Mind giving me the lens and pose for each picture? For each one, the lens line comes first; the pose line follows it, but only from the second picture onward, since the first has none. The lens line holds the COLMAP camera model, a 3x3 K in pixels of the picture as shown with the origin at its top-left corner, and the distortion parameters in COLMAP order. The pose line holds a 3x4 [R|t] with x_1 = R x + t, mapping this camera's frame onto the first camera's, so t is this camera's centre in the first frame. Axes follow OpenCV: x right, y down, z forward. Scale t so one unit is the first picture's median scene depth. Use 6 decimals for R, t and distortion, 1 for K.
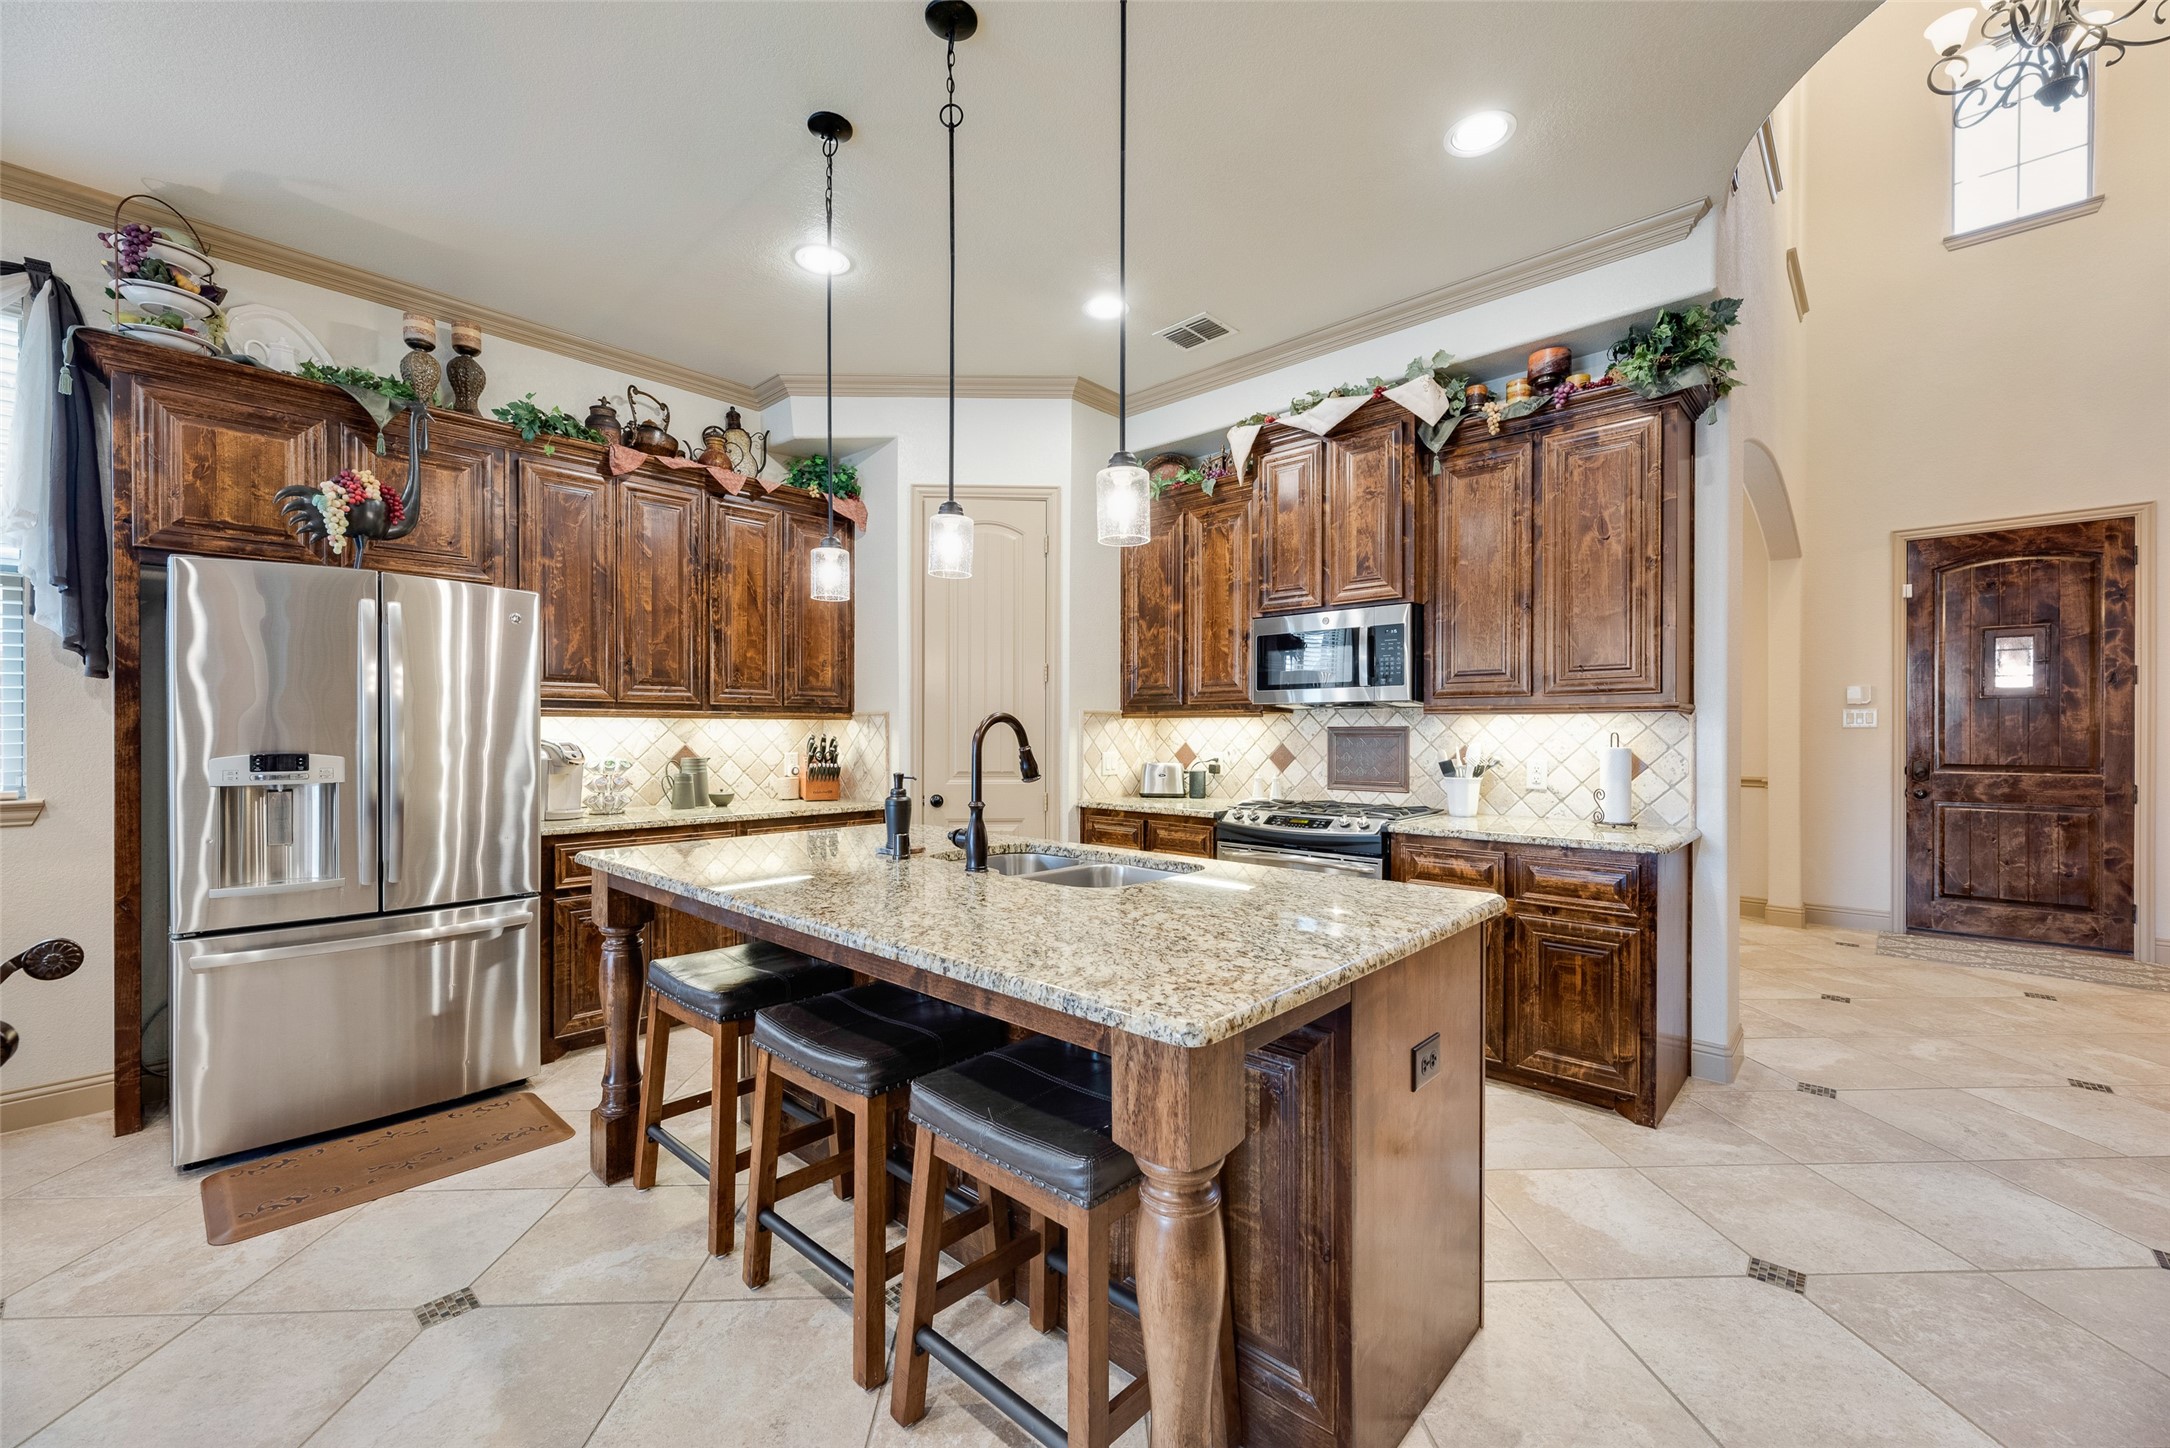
lens RADIAL K [[872.5, 0, 1085.2], [0, 872.5, 728.0], [0, 0, 1]] dist [0.002015, -0.000084]
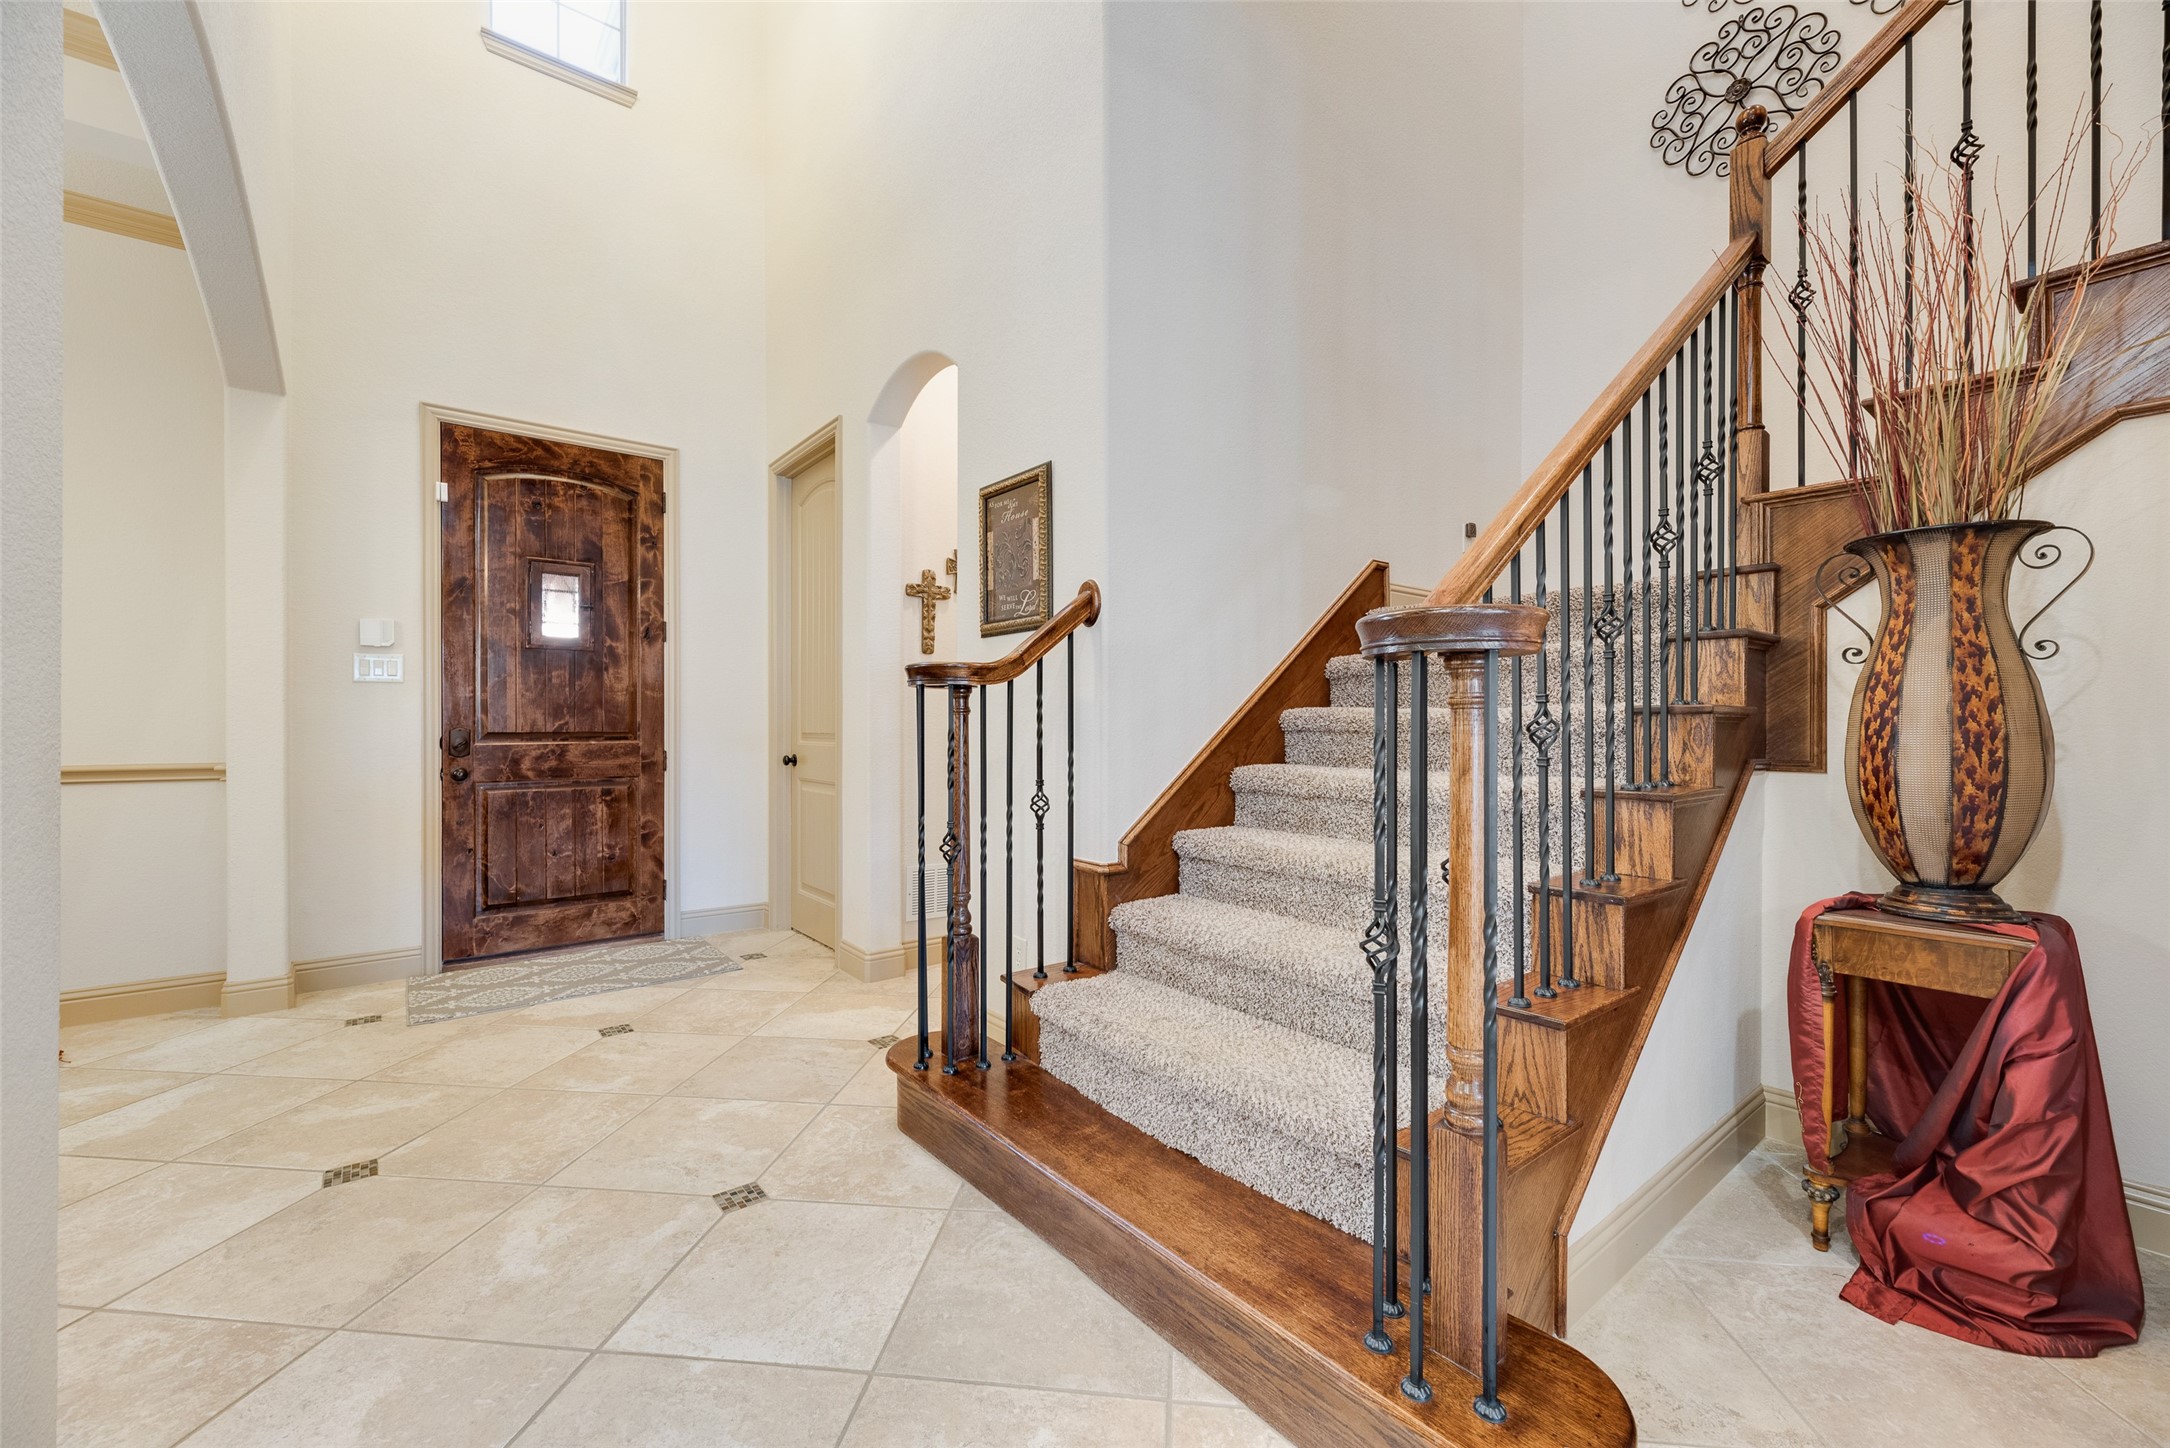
lens RADIAL K [[872.5, 0, 1085.2], [0, 872.5, 728.0], [0, 0, 1]] dist [0.002015, -0.000084]
pose [[0.150438, -0.005739, 0.988603, 0.336977], [-0.000528, 0.999983, 0.005886, 0.034110], [-0.988619, -0.001408, 0.150432, 0.400880]]
